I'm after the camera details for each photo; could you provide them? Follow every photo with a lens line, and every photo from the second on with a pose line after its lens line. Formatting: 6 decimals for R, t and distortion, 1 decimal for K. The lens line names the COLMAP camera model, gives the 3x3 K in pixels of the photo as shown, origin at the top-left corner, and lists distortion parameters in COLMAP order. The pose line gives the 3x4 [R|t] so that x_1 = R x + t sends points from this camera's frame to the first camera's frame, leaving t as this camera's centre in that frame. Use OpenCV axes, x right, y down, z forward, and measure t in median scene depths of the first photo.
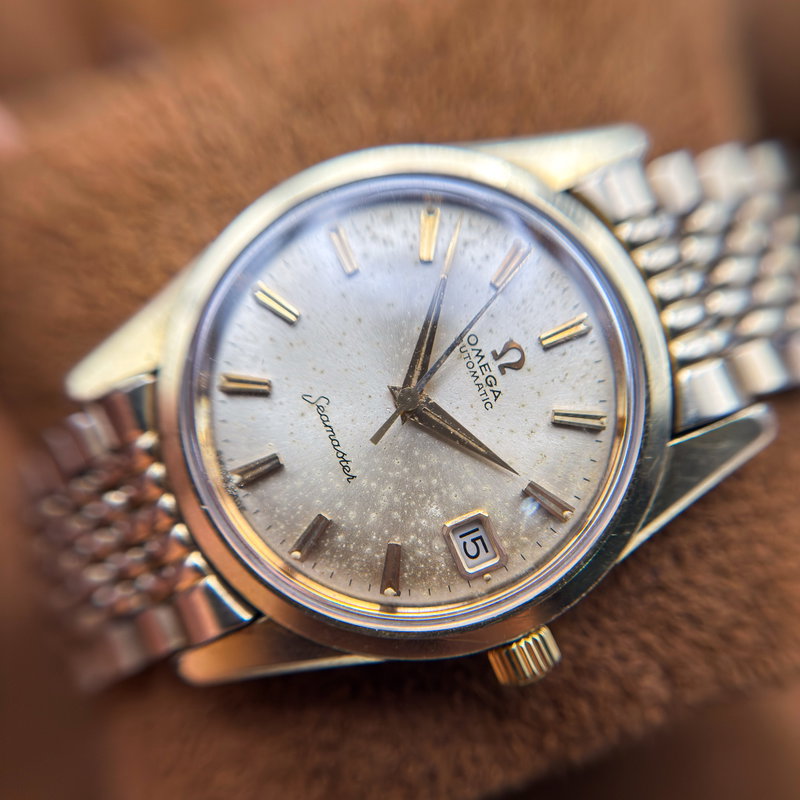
lens RADIAL K [[846.6, 0, 411.8], [0, 846.6, 414.1], [0, 0, 1]] dist [0.531685, -0.003978]
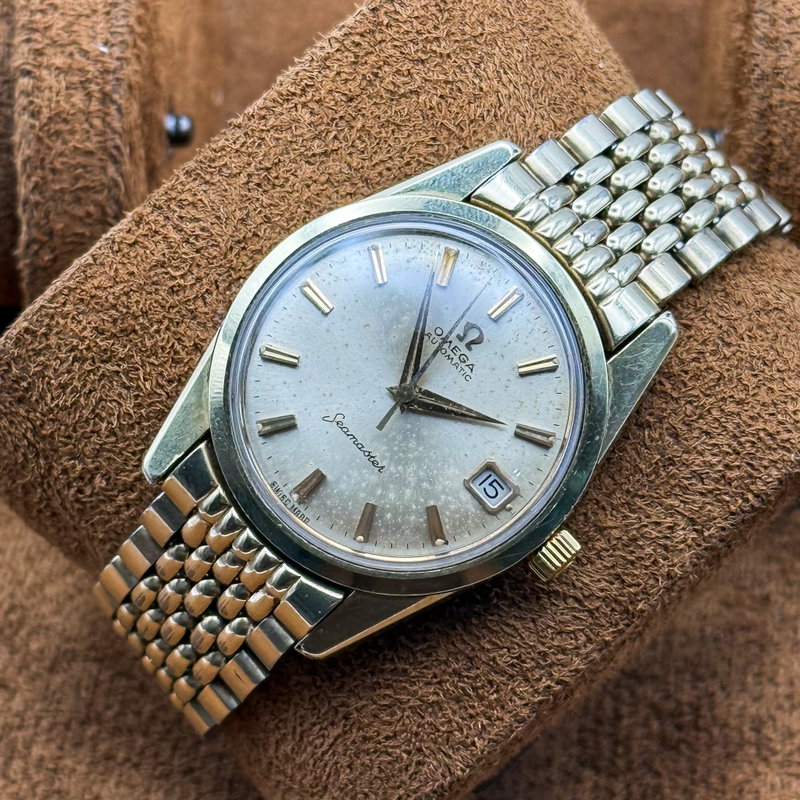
lens RADIAL K [[3102.8, 0, 400.0], [0, 3102.8, 400.0], [0, 0, 1]] dist [-0.023292, 3.265010]
pose [[0.947526, -0.317791, 0.034687, -0.169497], [0.318725, 0.947497, -0.025766, 0.105214], [-0.024678, 0.035470, 0.999066, -3.494388]]
